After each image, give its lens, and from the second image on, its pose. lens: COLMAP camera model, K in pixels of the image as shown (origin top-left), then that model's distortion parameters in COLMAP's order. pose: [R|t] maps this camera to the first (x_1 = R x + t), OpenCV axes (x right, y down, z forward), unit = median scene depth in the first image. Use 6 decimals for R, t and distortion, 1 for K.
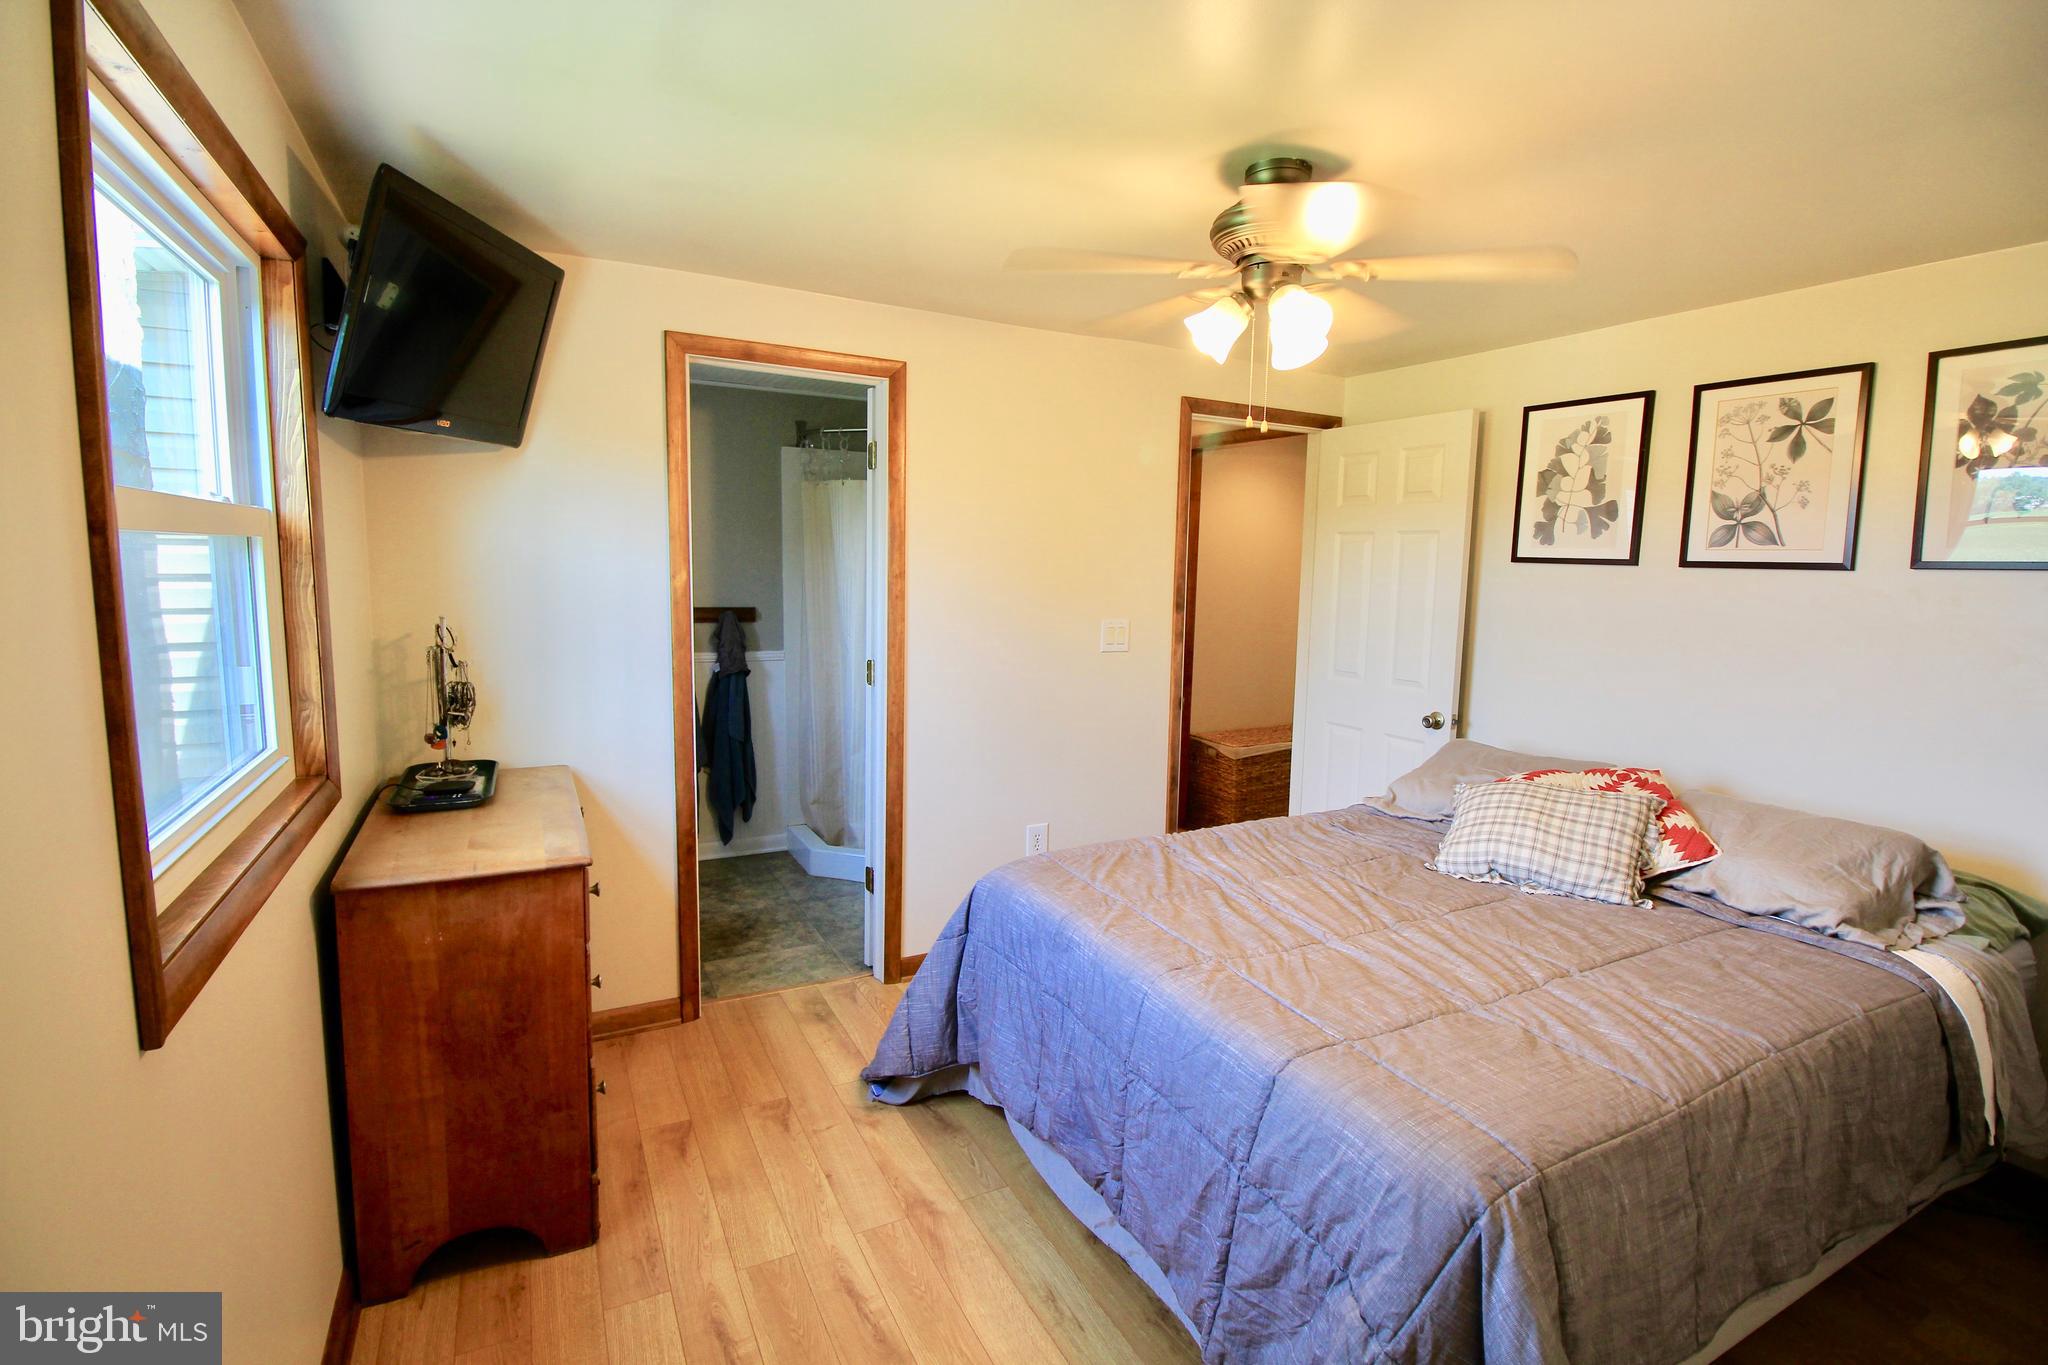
lens RADIAL K [[955.3, 0, 1025.8], [0, 955.3, 674.5], [0, 0, 1]] dist [-0.014298, -0.008204]
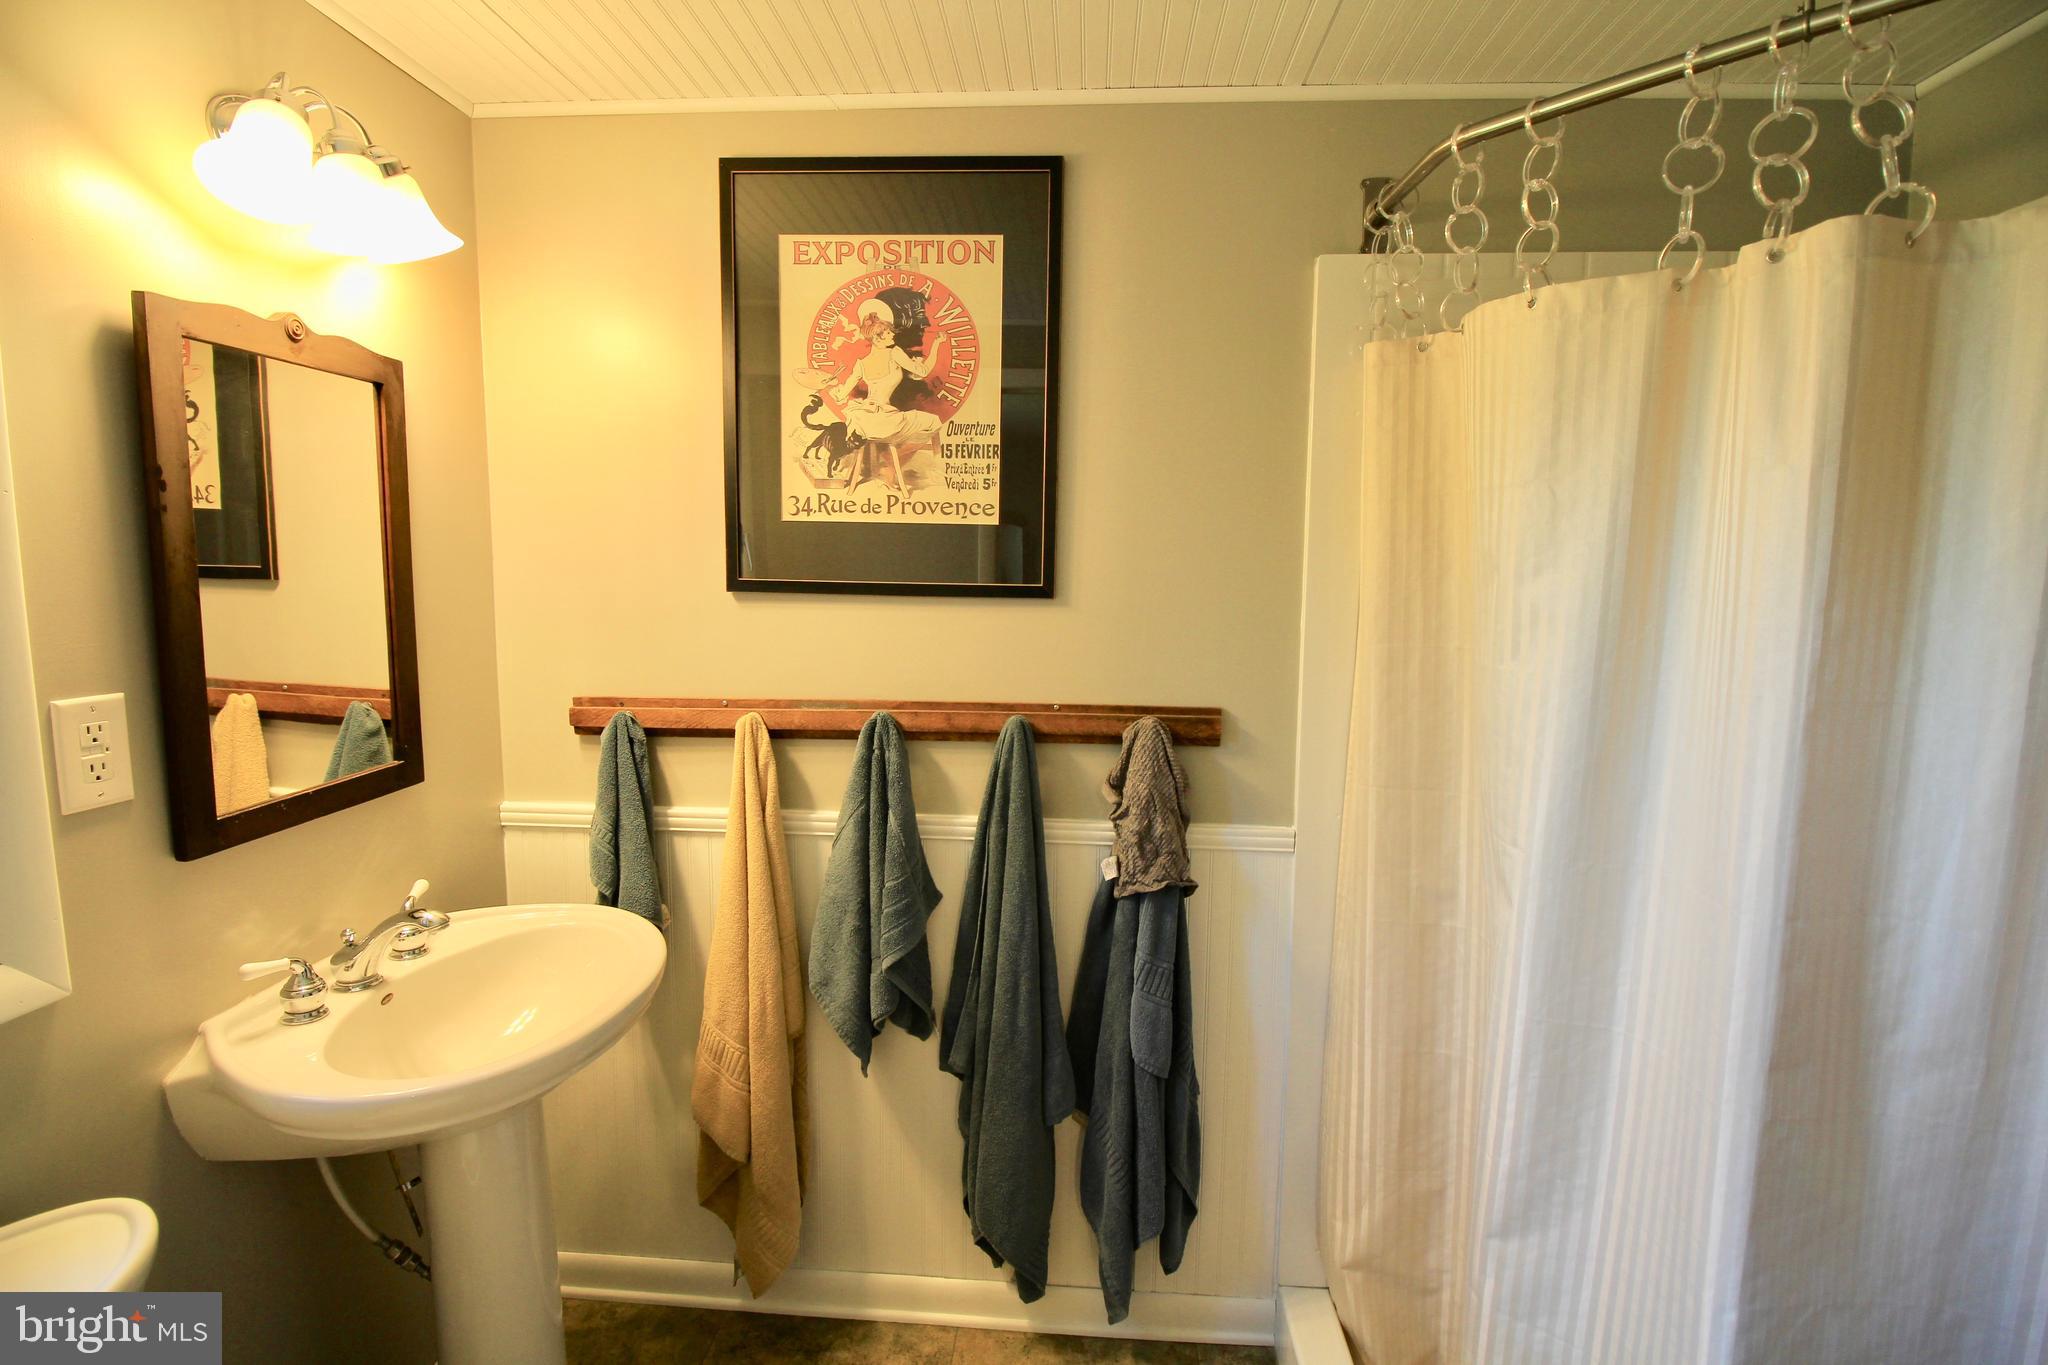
lens RADIAL K [[955.3, 0, 1024.7], [0, 955.3, 679.2], [0, 0, 1]] dist [-0.014298, -0.008204]
pose [[0.857331, 0.049361, -0.512393, -0.162111], [-0.055086, 0.998474, 0.004017, -0.078746], [0.511809, 0.024782, 0.858742, 0.648484]]
